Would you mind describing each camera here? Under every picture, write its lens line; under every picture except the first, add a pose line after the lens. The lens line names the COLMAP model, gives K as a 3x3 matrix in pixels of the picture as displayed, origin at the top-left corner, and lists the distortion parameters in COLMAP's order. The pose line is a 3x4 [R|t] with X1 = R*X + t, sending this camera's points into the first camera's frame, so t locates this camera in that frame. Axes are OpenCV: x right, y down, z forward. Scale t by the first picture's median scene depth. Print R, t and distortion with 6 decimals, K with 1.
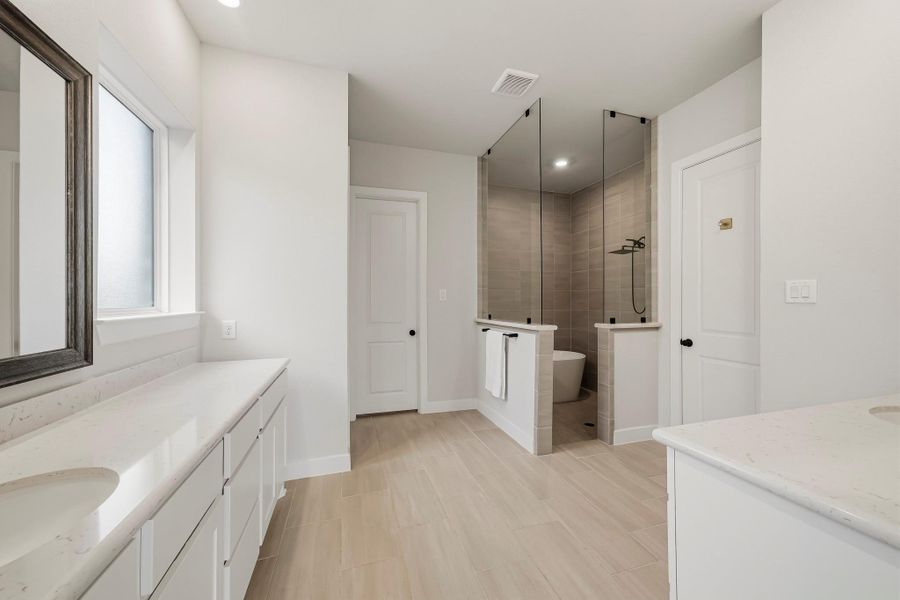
lens RADIAL K [[330.9, 0, 446.8], [0, 330.9, 300.7], [0, 0, 1]] dist [0.001529, 0.000060]
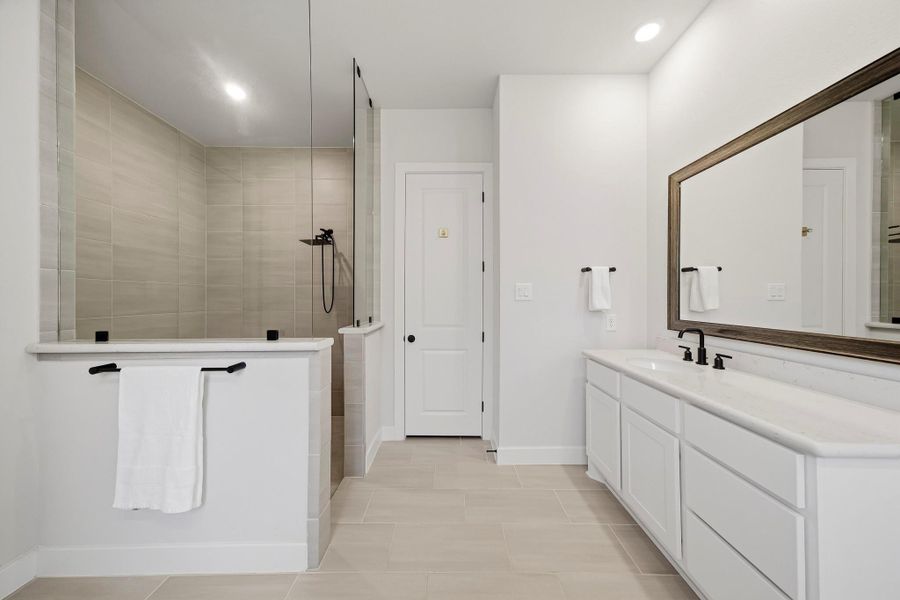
lens RADIAL K [[304.6, 0, 449.2], [0, 304.6, 296.6], [0, 0, 1]] dist [0.012787, 0.000475]
pose [[0.303153, 0.004767, 0.952930, -0.150021], [0.002454, 0.999980, -0.005783, -0.001004], [-0.952939, 0.004091, 0.303135, 0.535388]]
